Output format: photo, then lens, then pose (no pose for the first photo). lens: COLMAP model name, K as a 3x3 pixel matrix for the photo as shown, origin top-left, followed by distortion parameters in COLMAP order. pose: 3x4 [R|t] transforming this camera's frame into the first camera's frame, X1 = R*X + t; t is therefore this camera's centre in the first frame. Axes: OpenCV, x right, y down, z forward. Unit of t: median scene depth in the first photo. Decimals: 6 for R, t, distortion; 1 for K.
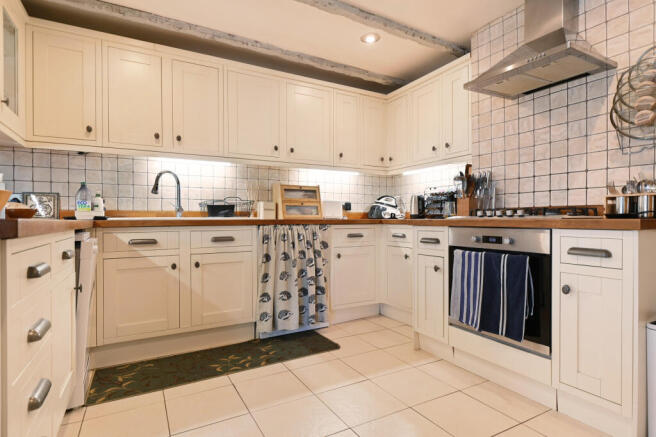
lens RADIAL K [[343.3, 0, 328.0], [0, 343.3, 219.8], [0, 0, 1]] dist [0.004903, -0.003239]
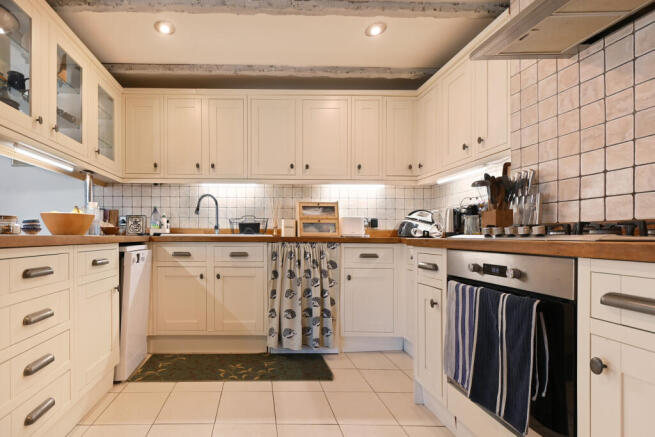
lens RADIAL K [[323.6, 0, 300.2], [0, 323.6, 231.0], [0, 0, 1]] dist [0.013437, -0.006242]
pose [[0.873867, 0.001261, -0.486163, 0.365730], [-0.009658, 0.999844, -0.014768, -0.004955], [0.486069, 0.017601, 0.873743, 0.201267]]
